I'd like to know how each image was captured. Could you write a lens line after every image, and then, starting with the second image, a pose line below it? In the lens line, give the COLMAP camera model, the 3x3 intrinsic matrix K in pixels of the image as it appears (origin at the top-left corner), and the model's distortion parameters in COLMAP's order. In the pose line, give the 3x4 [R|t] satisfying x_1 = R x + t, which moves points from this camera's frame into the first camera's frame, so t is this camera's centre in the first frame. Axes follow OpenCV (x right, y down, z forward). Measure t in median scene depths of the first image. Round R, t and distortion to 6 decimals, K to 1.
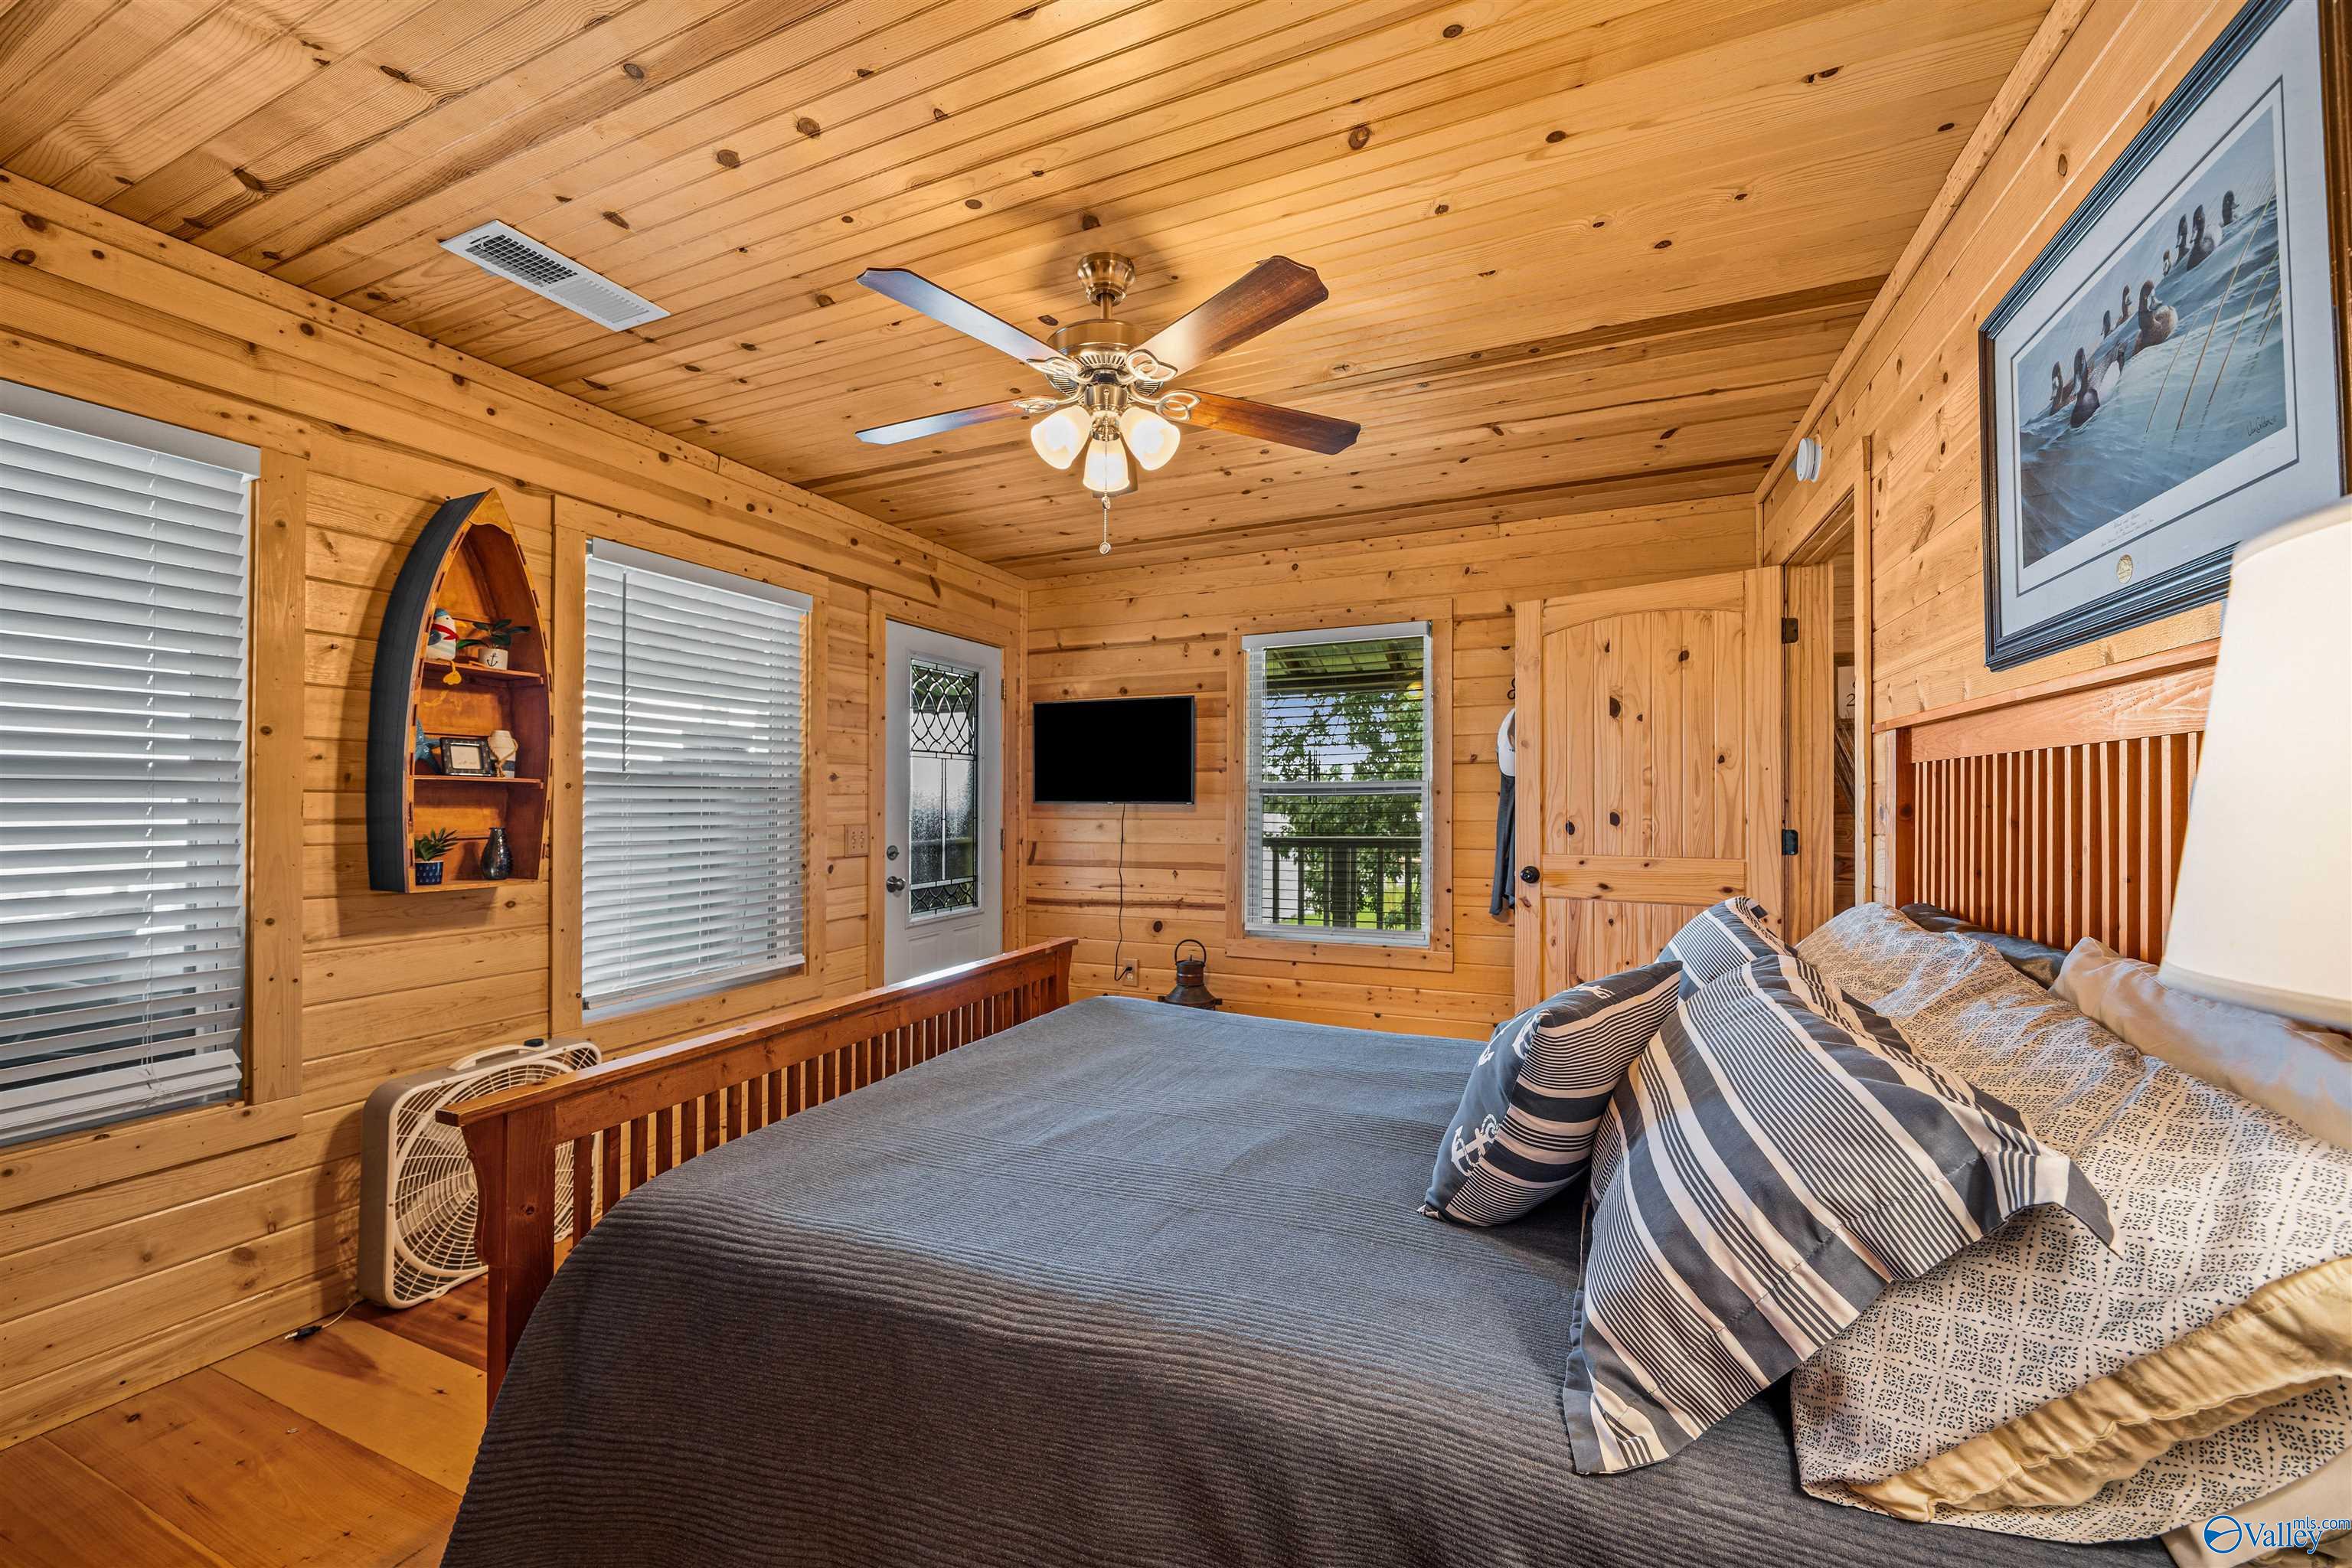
lens RADIAL K [[915.0, 0, 1161.1], [0, 915.0, 788.8], [0, 0, 1]] dist [-0.006266, 0.000280]
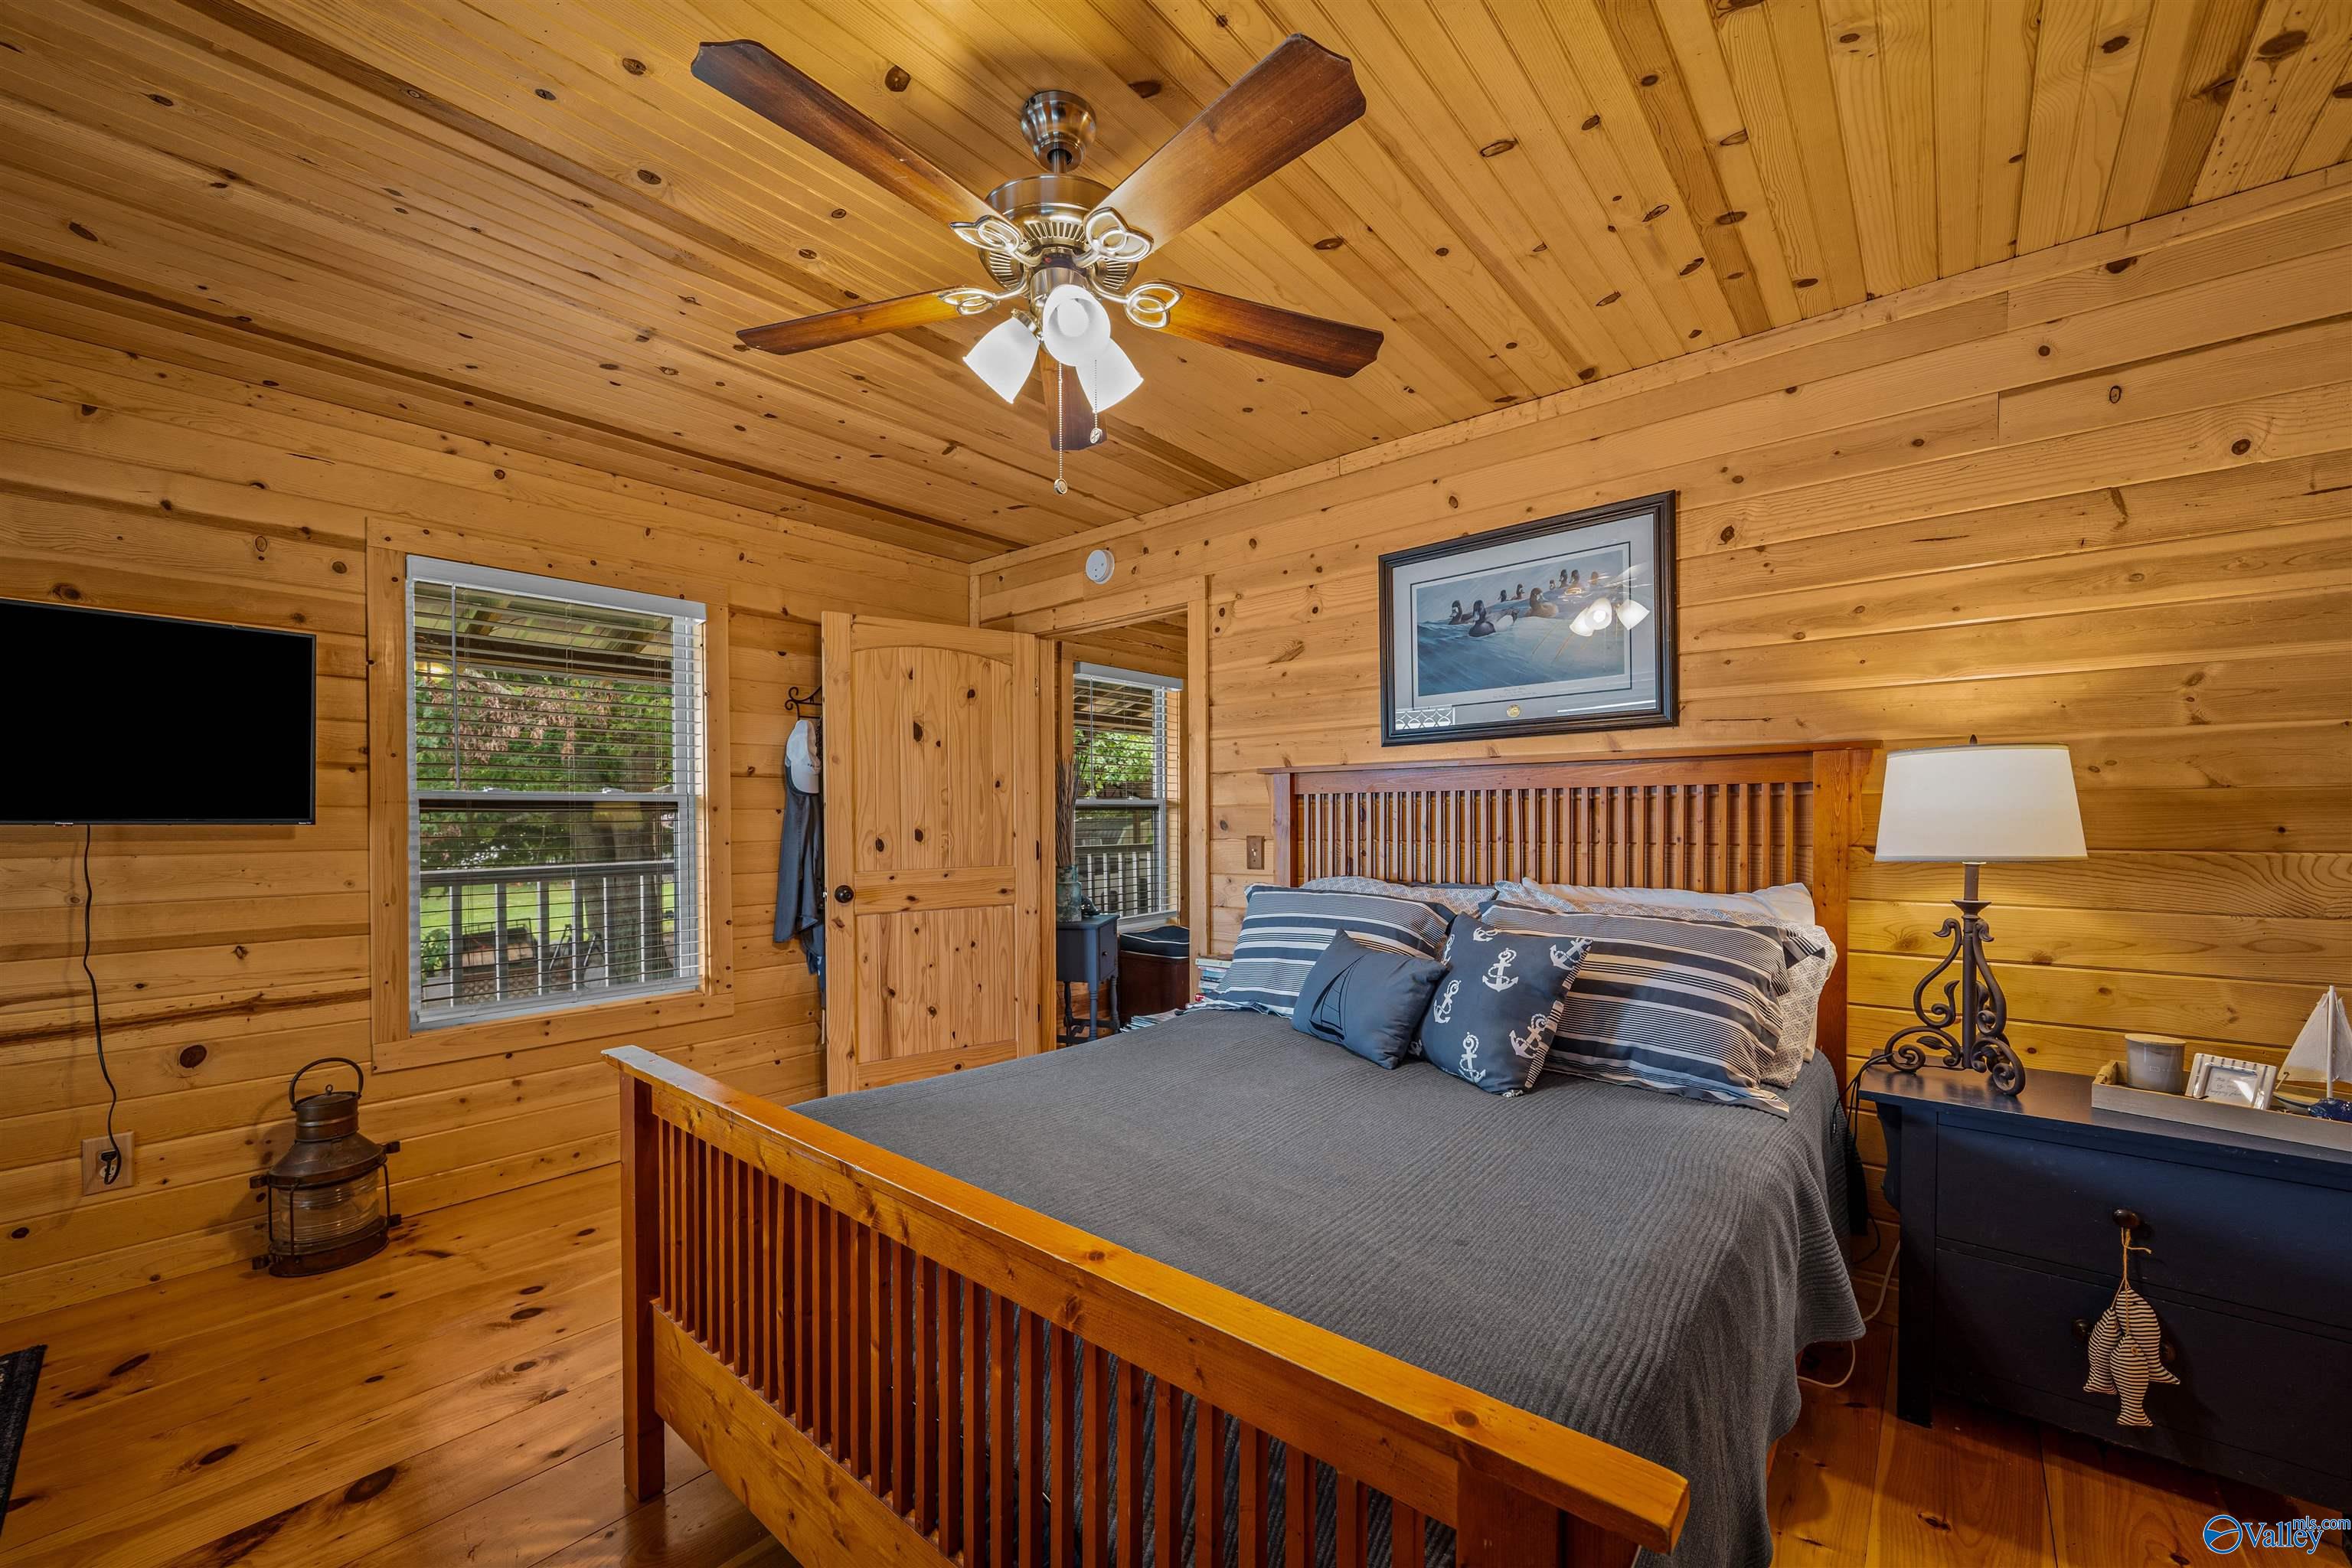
lens RADIAL K [[915.0, 0, 1179.3], [0, 915.0, 832.0], [0, 0, 1]] dist [-0.006266, 0.000280]
pose [[0.277638, -0.012959, 0.960598, -0.452456], [-0.009777, 0.999819, 0.016314, 0.008521], [-0.960636, -0.013921, 0.277461, 0.400078]]
